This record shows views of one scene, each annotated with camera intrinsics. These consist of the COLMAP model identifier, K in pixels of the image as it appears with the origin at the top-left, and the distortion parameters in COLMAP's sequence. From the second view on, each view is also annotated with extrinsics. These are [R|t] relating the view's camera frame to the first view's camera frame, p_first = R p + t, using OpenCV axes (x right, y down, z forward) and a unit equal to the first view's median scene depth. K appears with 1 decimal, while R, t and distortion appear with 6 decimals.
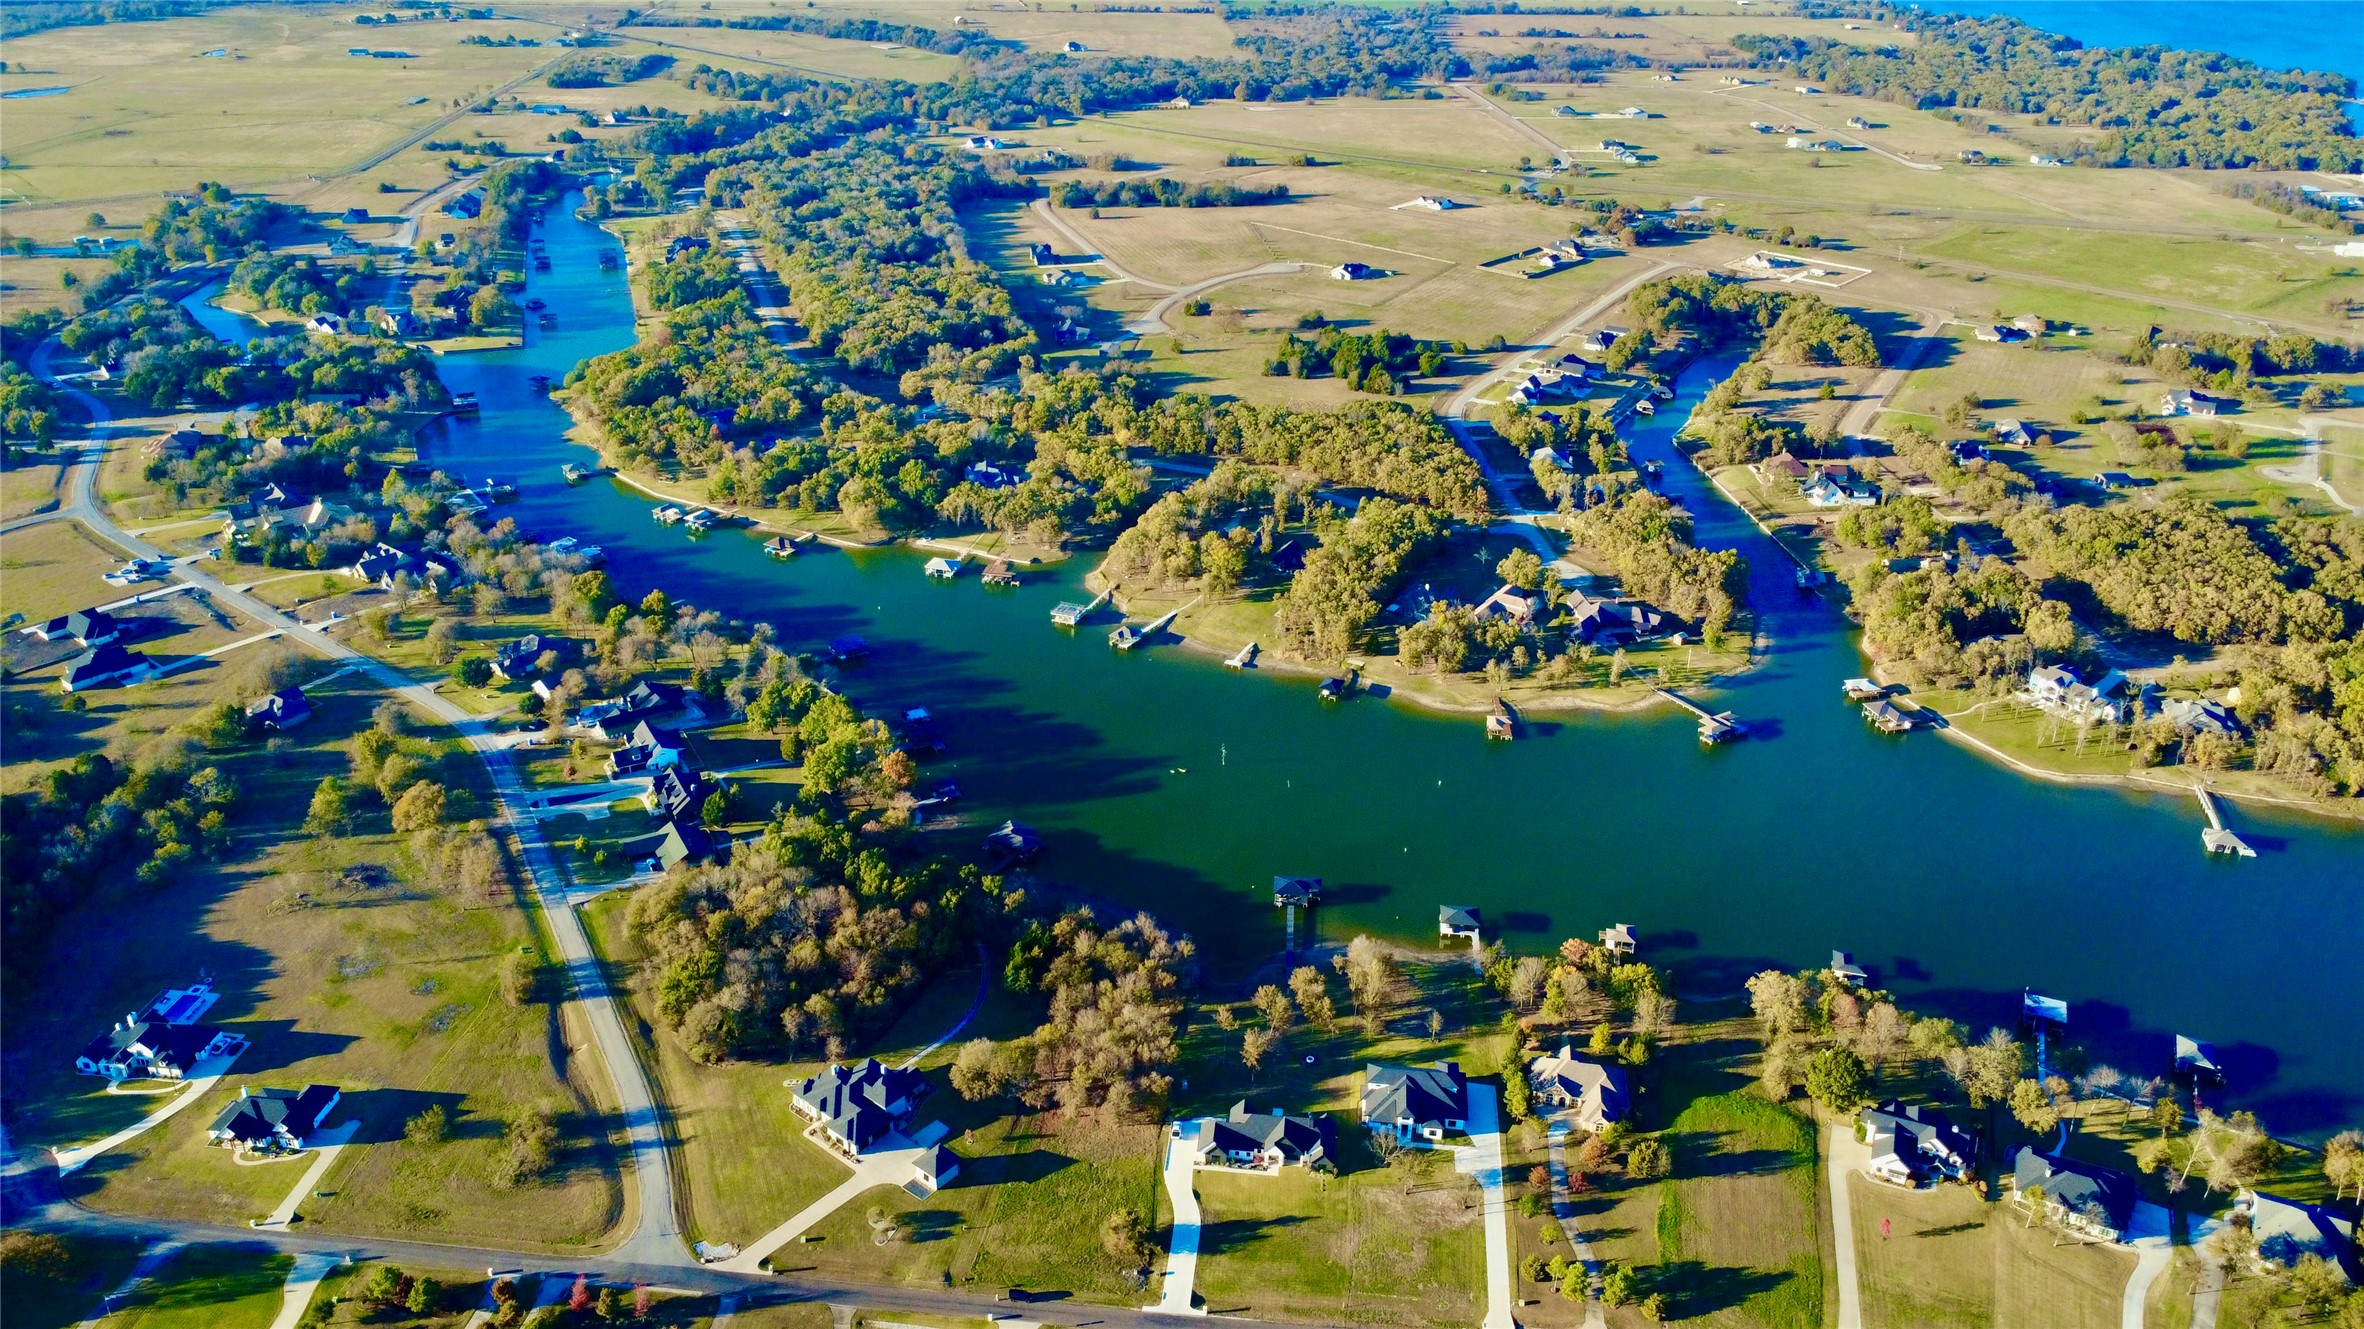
lens RADIAL K [[1774.5, 0, 1170.6], [0, 1774.5, 662.7], [0, 0, 1]] dist [0.007353, -0.006083]
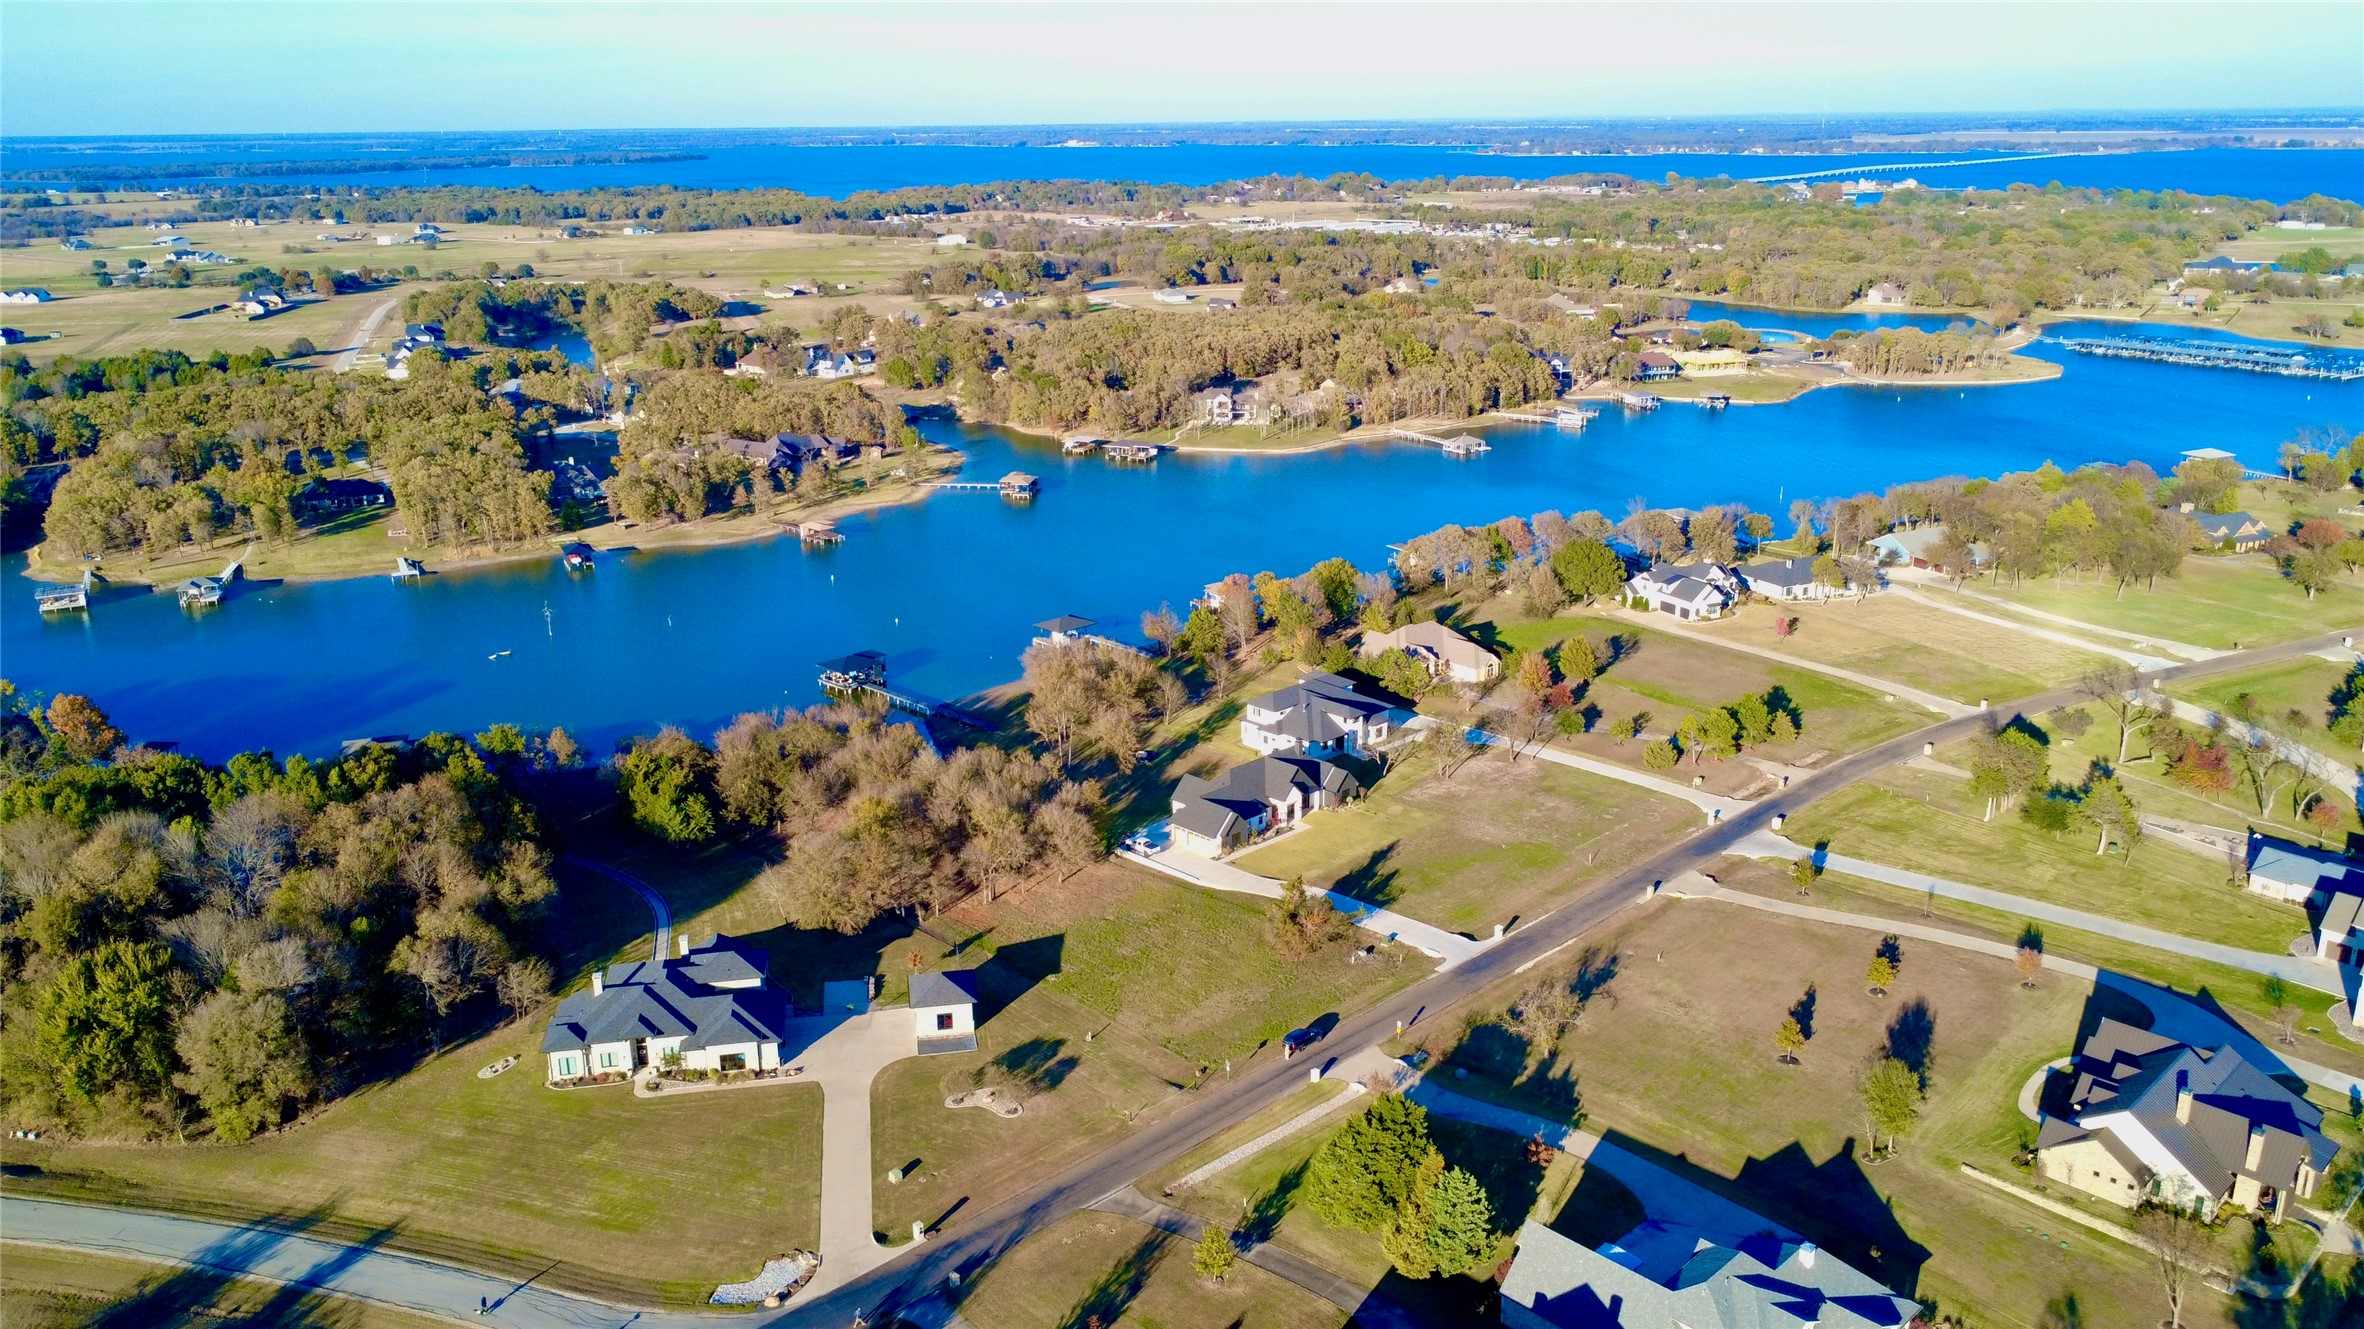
lens RADIAL K [[1774.5, 0, 1174.7], [0, 1774.5, 663.3], [0, 0, 1]] dist [0.007353, -0.006083]
pose [[0.643062, -0.247943, 0.724565, -0.386802], [0.353909, 0.935261, 0.005944, 0.185771], [-0.679132, 0.252608, 0.689180, 0.498767]]
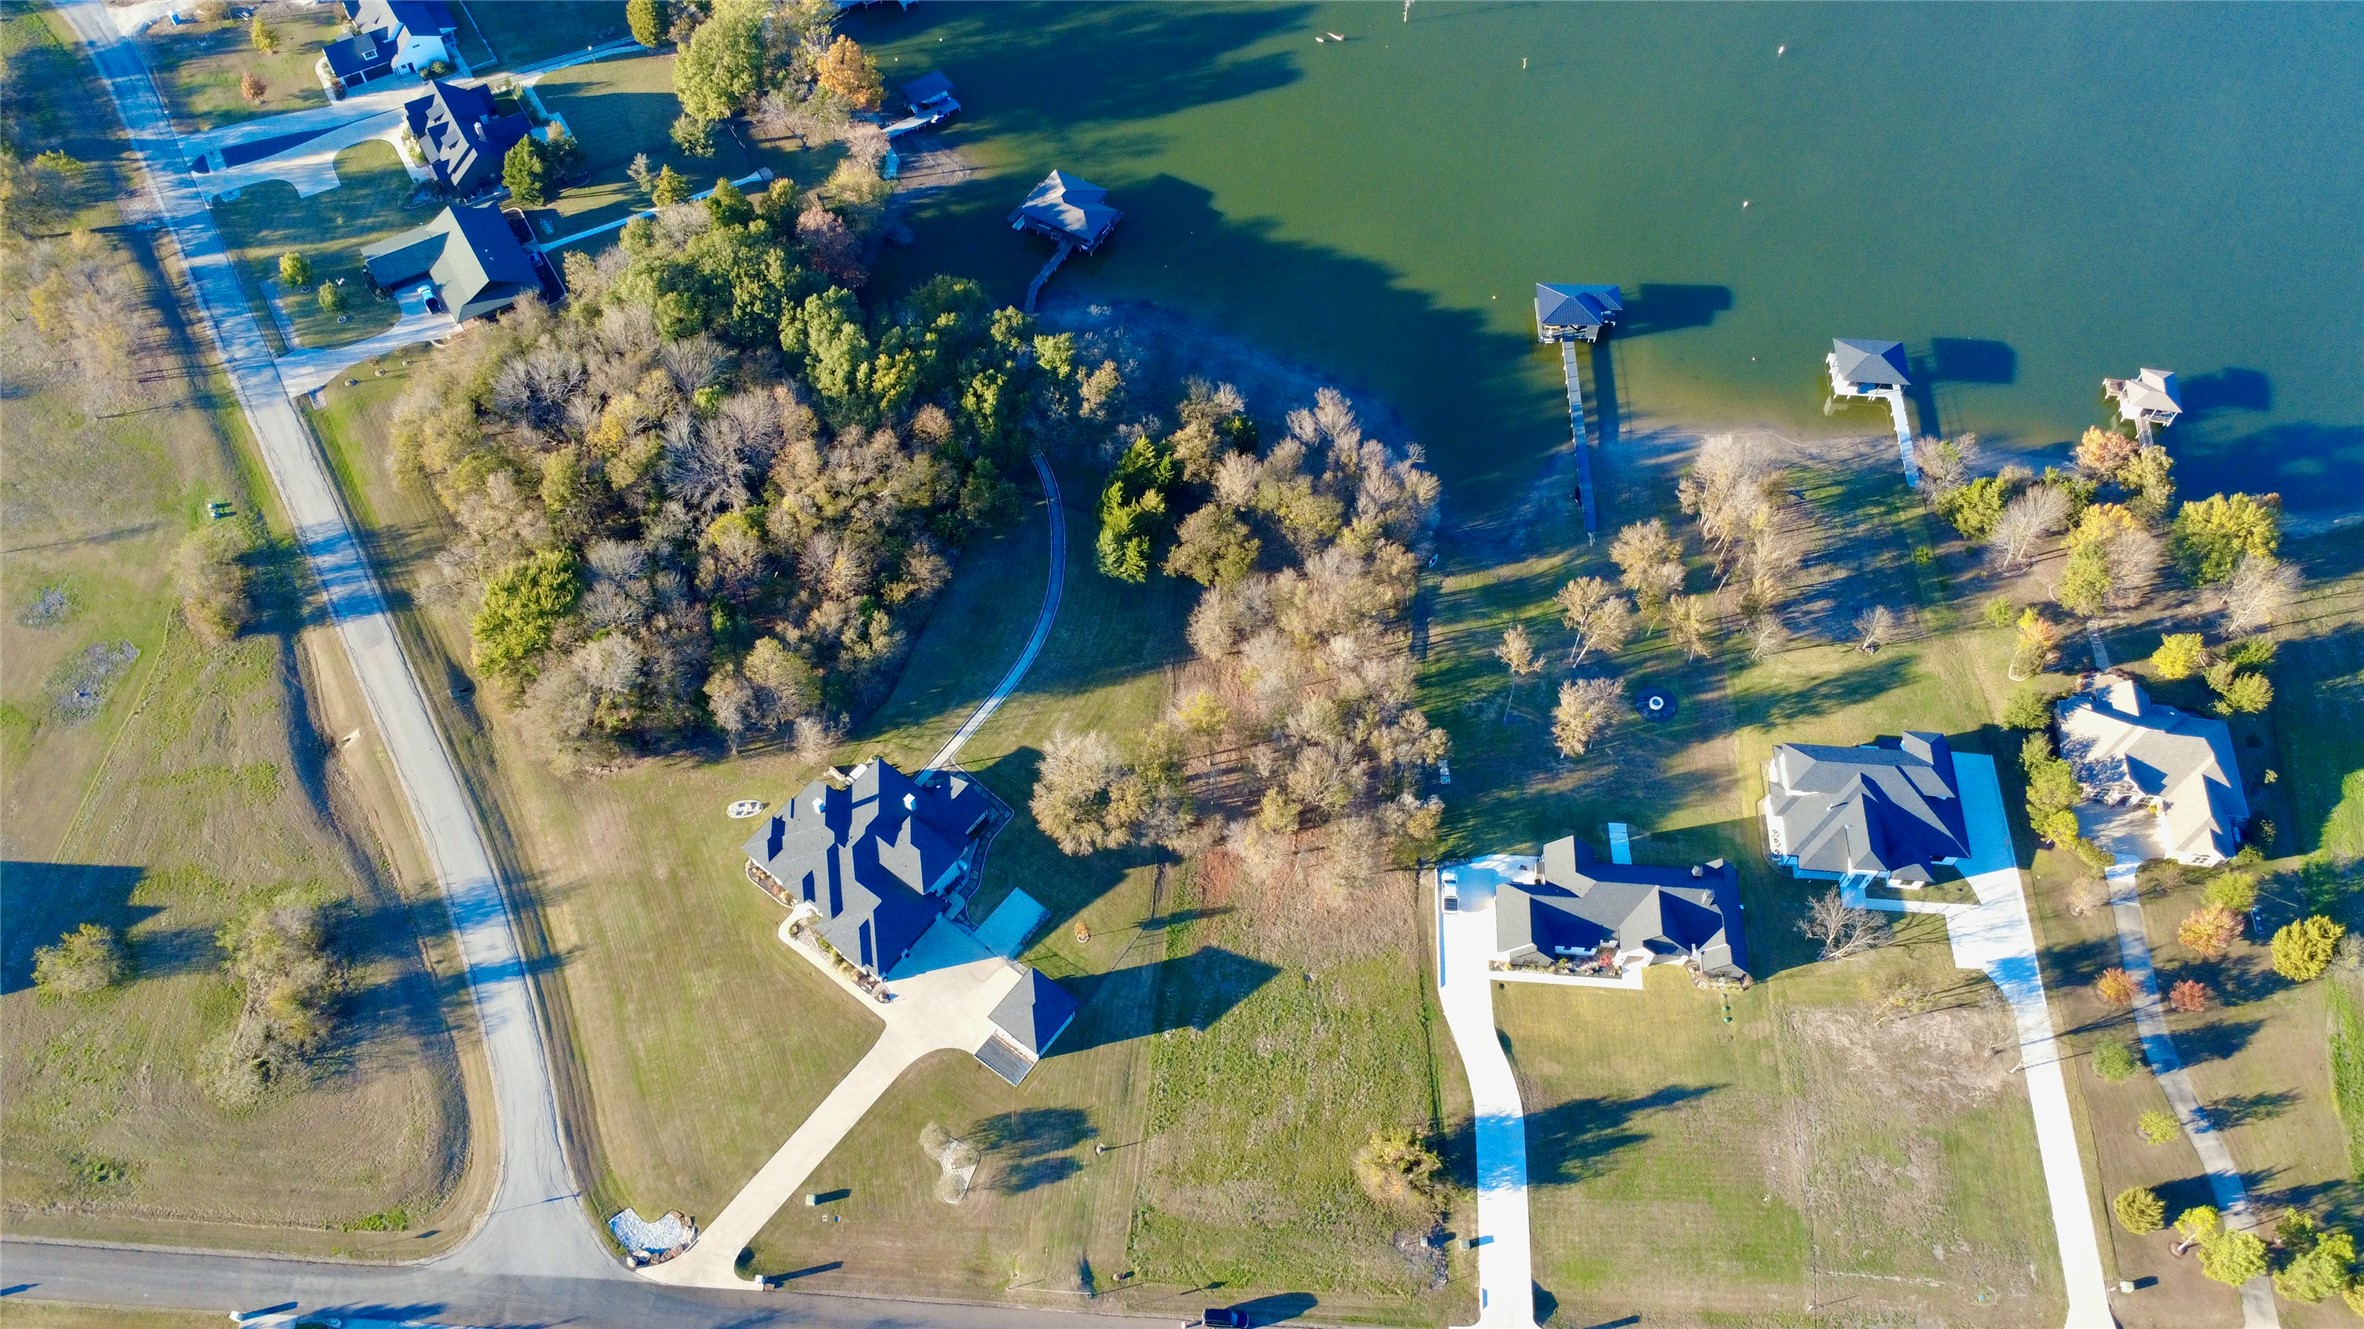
lens RADIAL K [[1774.5, 0, 1174.0], [0, 1774.5, 662.2], [0, 0, 1]] dist [0.007353, -0.006083]
pose [[0.999059, -0.036435, 0.023524, -0.085393], [0.019245, 0.858530, 0.512402, -0.078443], [-0.038865, -0.511467, 0.858423, 0.512030]]
